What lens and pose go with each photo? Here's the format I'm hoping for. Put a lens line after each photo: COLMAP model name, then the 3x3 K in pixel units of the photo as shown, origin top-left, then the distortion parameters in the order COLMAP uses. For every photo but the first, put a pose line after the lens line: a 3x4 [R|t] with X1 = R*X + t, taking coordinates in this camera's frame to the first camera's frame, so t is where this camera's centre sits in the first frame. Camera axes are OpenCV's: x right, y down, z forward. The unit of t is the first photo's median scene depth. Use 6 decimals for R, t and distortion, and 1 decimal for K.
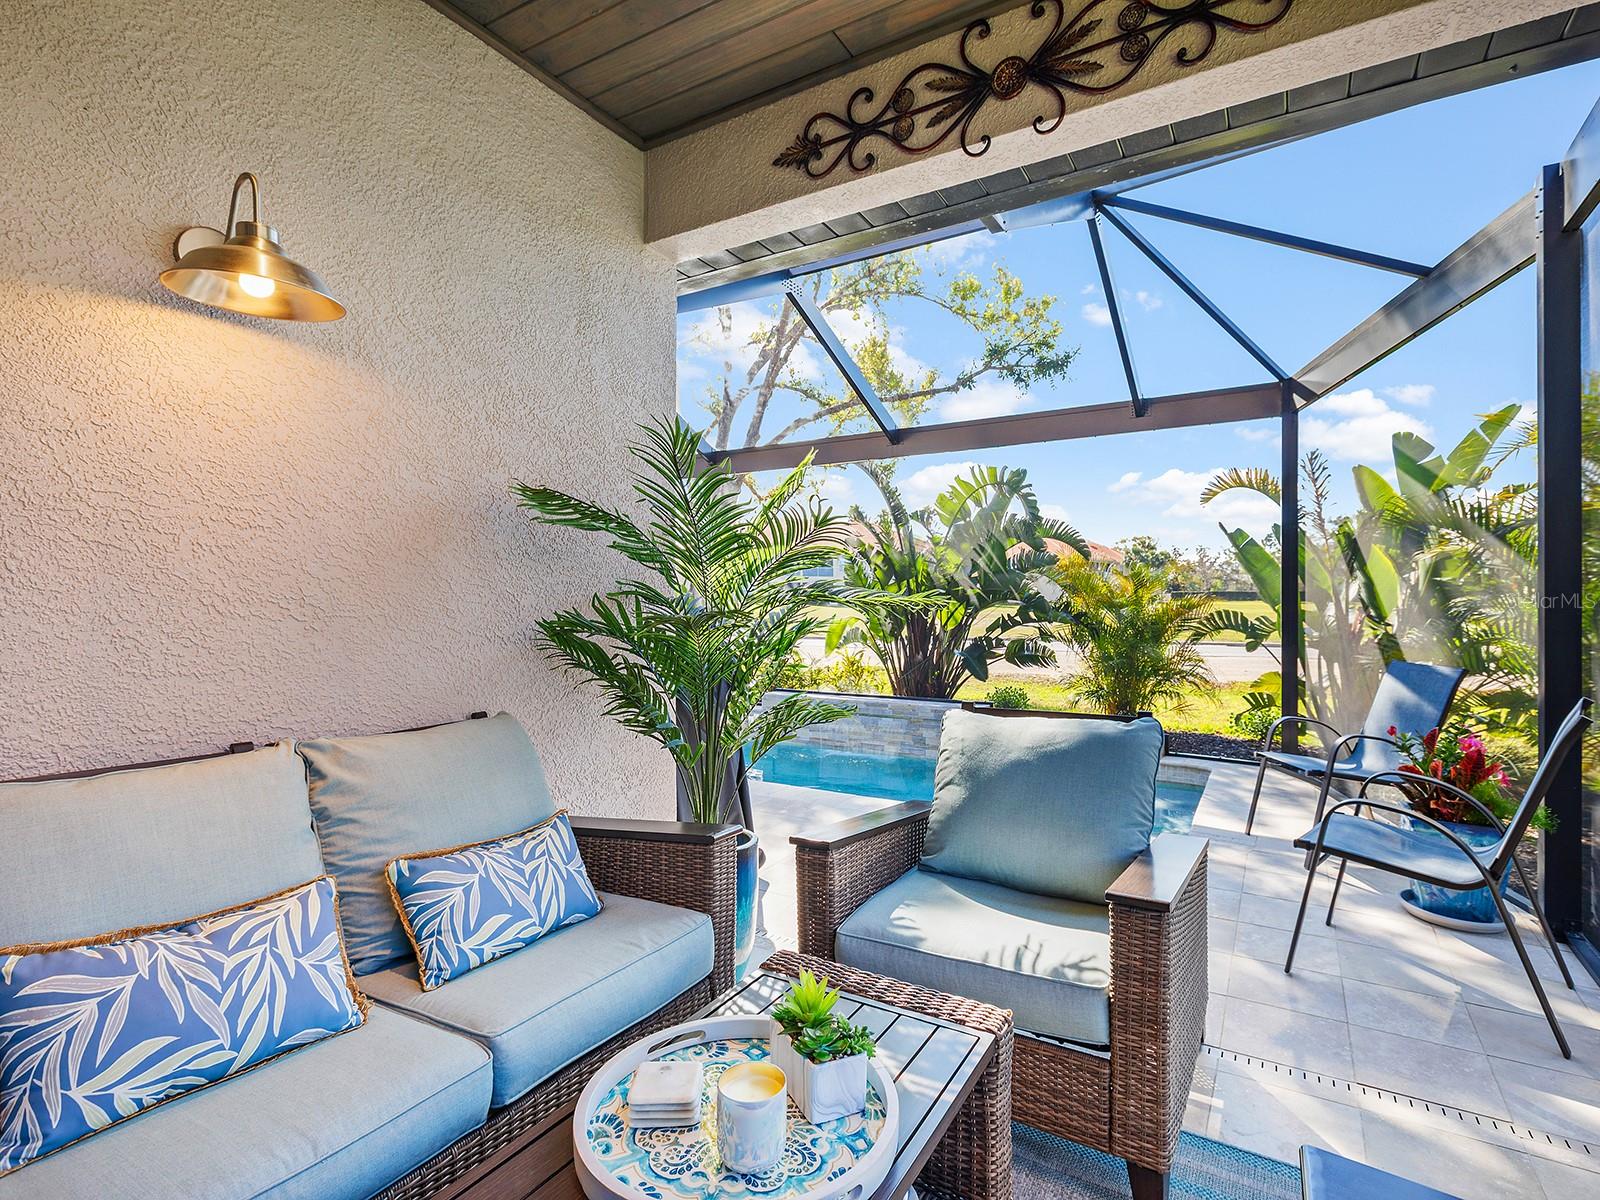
lens RADIAL K [[812.5, 0, 807.8], [0, 812.5, 595.1], [0, 0, 1]] dist [-0.002179, 0.001043]
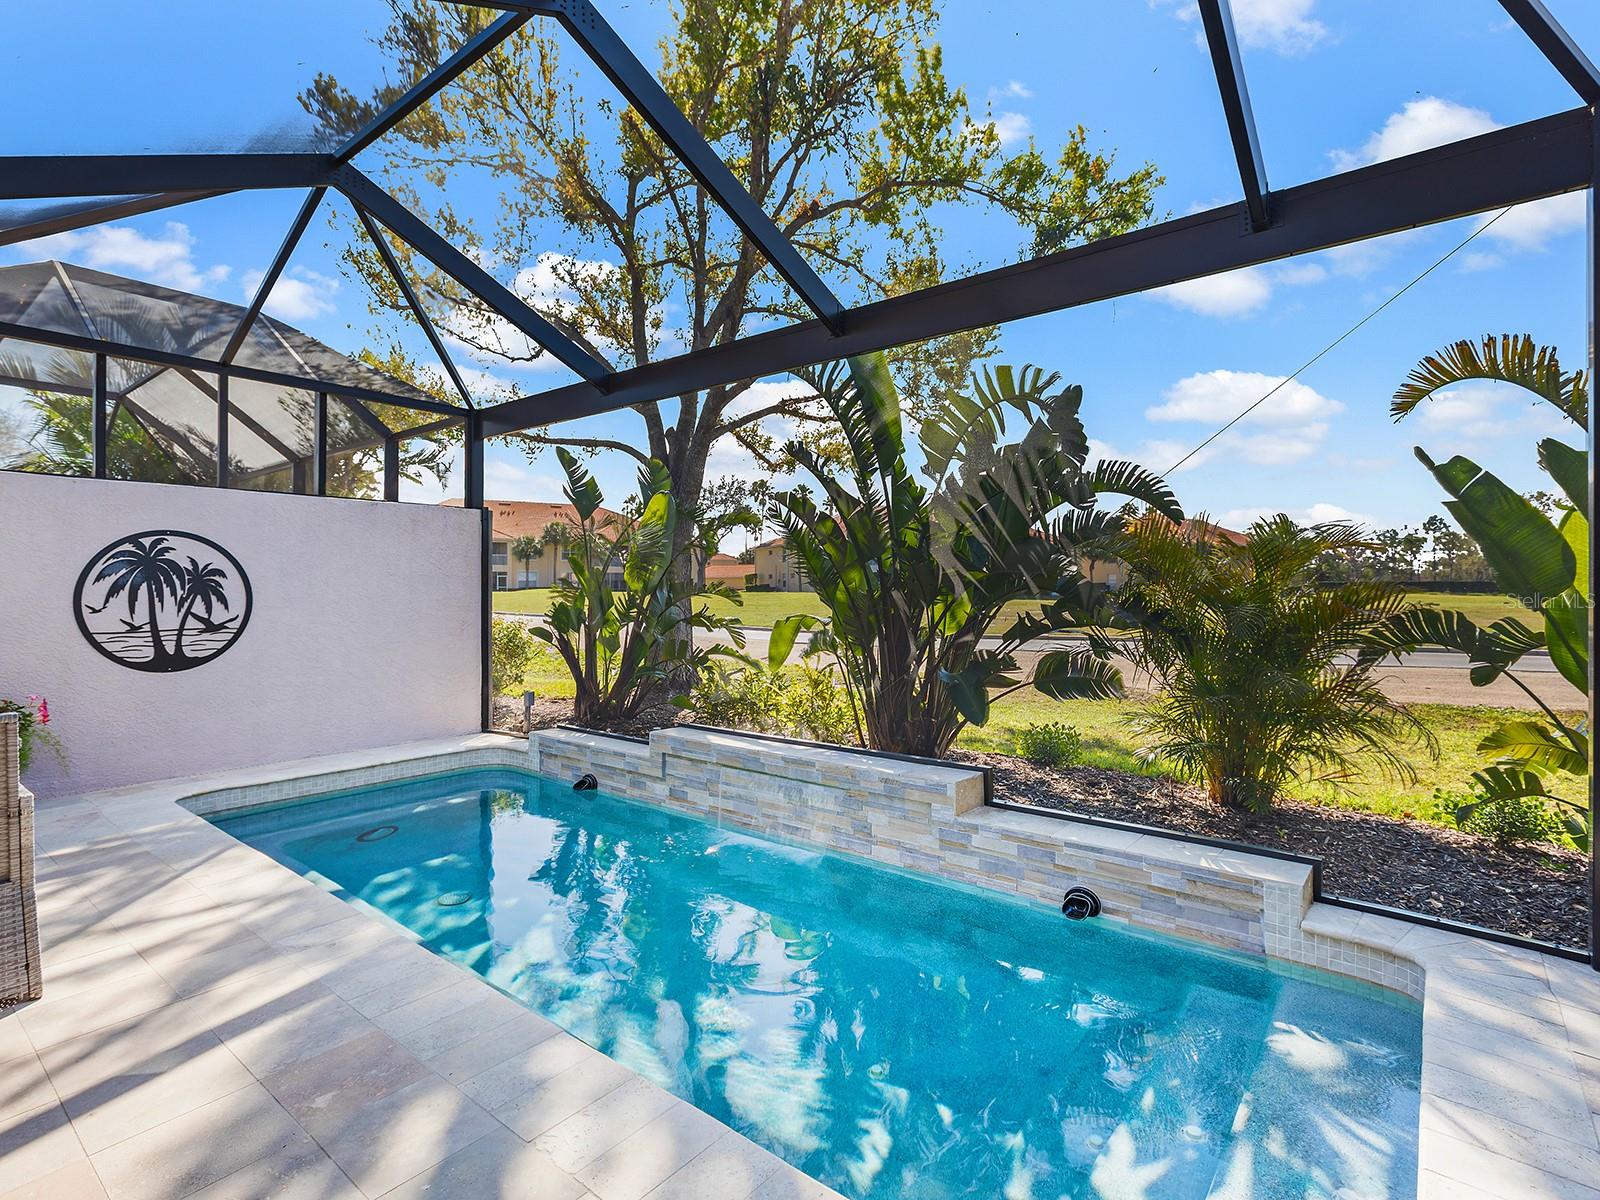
lens RADIAL K [[812.5, 0, 807.8], [0, 812.5, 595.1], [0, 0, 1]] dist [-0.002179, 0.001043]
pose [[0.991120, 0.003366, -0.132932, 0.159621], [-0.002251, 0.999961, 0.008539, 0.005245], [0.132955, -0.008164, 0.991088, 0.375788]]
